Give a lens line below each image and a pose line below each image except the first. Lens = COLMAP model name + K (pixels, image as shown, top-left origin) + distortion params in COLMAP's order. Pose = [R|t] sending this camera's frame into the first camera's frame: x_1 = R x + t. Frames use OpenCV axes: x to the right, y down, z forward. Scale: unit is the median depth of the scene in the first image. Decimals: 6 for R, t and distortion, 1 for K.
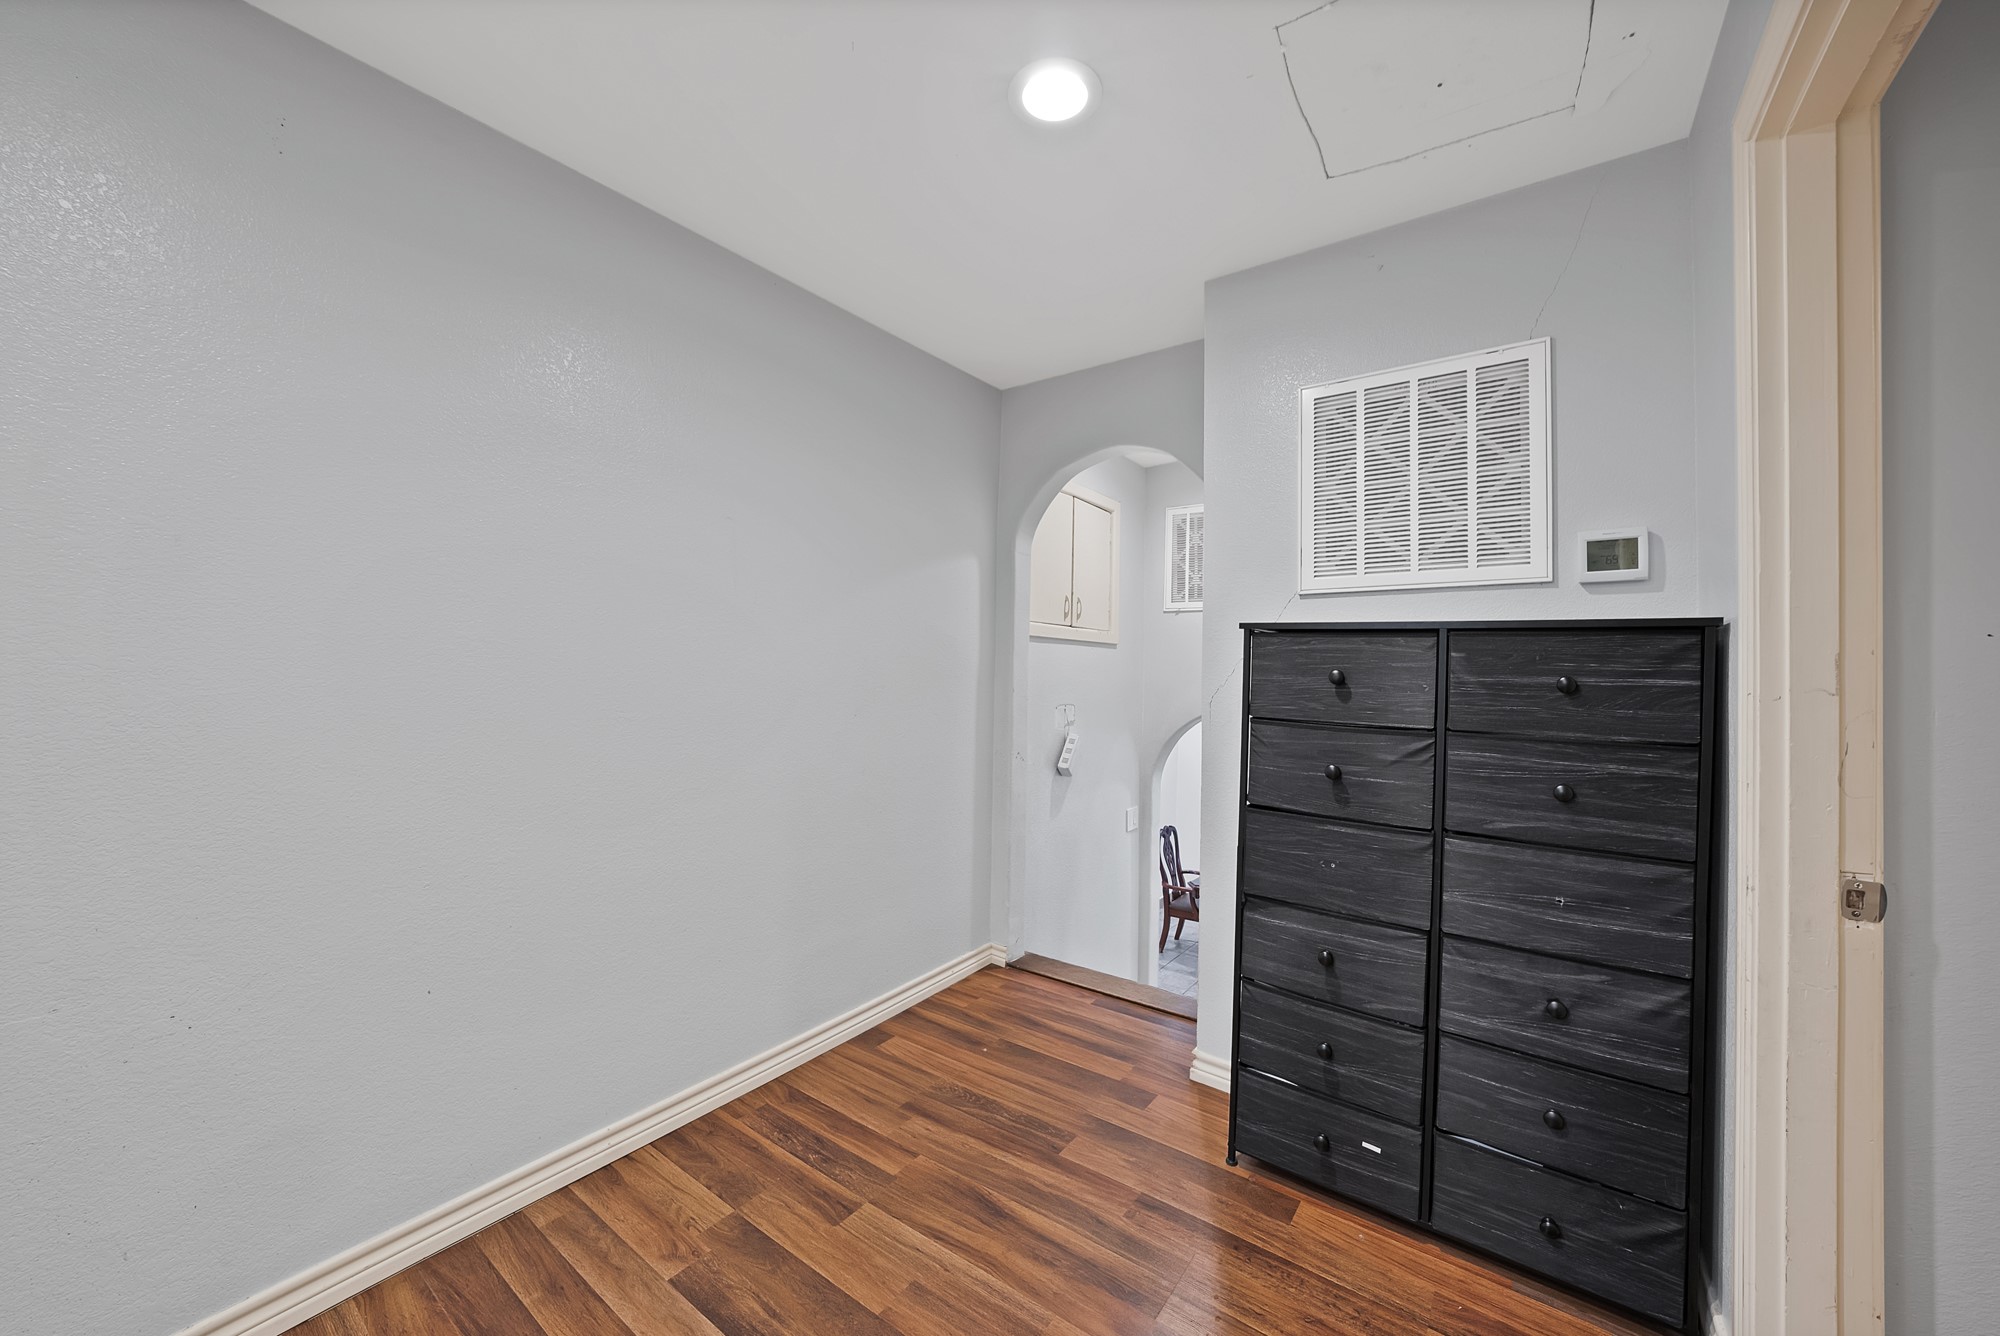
lens RADIAL K [[711.2, 0, 980.2], [0, 711.2, 656.4], [0, 0, 1]] dist [-0.027194, 0.005598]
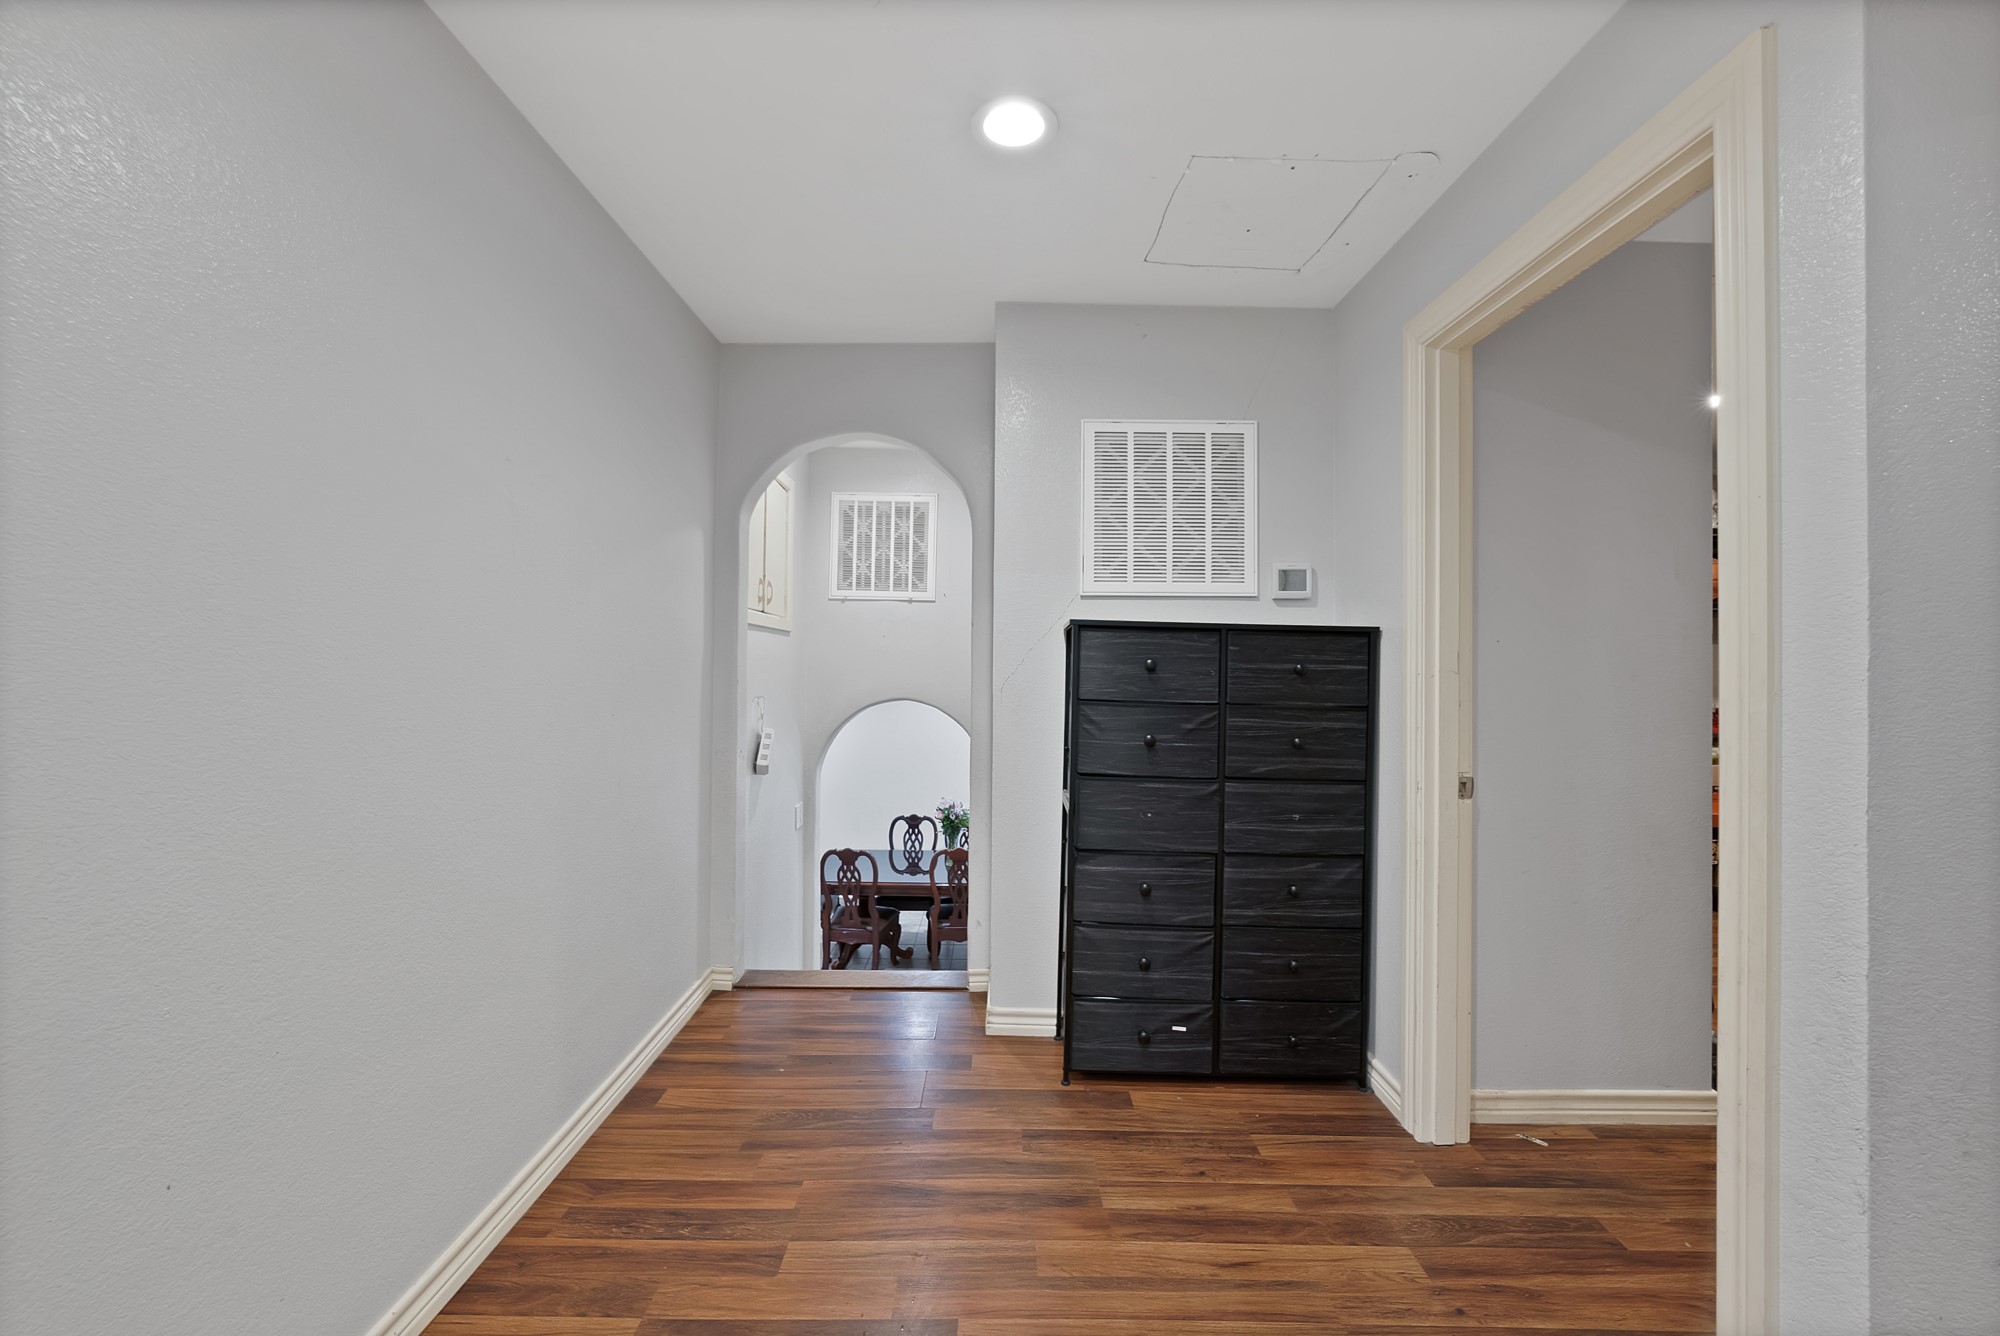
lens RADIAL K [[761.0, 0, 998.8], [0, 761.0, 650.5], [0, 0, 1]] dist [-0.012105, 0.000154]
pose [[0.822082, 0.005358, 0.569344, -0.459870], [-0.010146, 0.999935, 0.005239, -0.000985], [-0.569279, -0.010083, 0.822083, 0.038103]]
